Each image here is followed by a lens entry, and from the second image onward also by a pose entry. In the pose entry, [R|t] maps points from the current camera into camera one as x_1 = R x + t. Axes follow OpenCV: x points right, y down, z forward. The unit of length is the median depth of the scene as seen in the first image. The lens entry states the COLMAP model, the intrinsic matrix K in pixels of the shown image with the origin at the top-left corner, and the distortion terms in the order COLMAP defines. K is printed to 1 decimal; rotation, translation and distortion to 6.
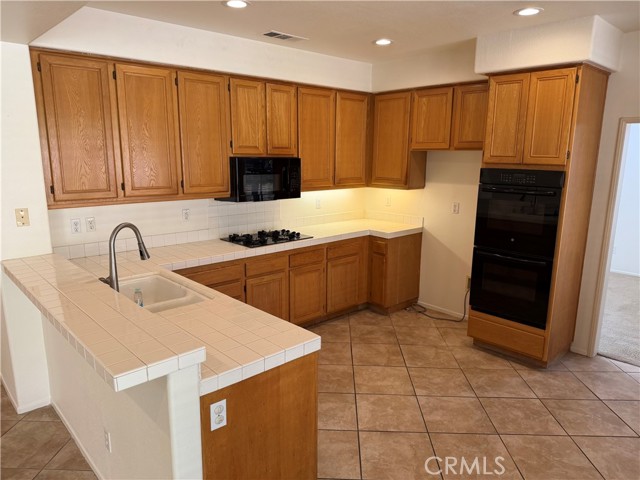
lens RADIAL K [[451.7, 0, 309.0], [0, 451.7, 244.7], [0, 0, 1]] dist [0.063082, -0.082389]
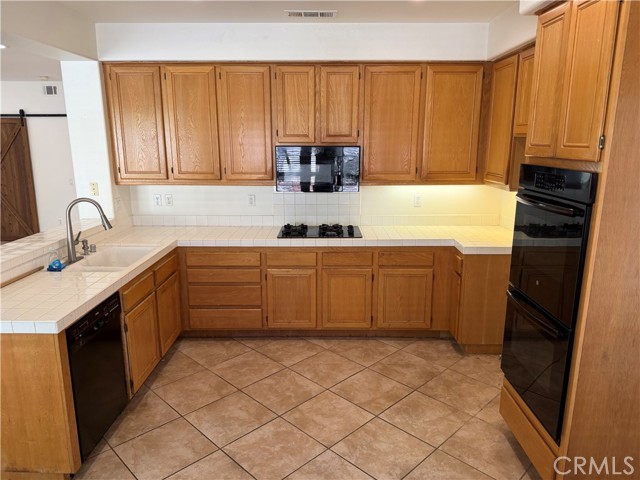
lens RADIAL K [[451.7, 0, 318.9], [0, 451.7, 238.7], [0, 0, 1]] dist [0.063082, -0.082389]
pose [[0.735713, 0.139141, -0.662847, 0.571223], [-0.131091, 0.989418, 0.062191, -0.062417], [0.664485, 0.041138, 0.746168, 0.313989]]
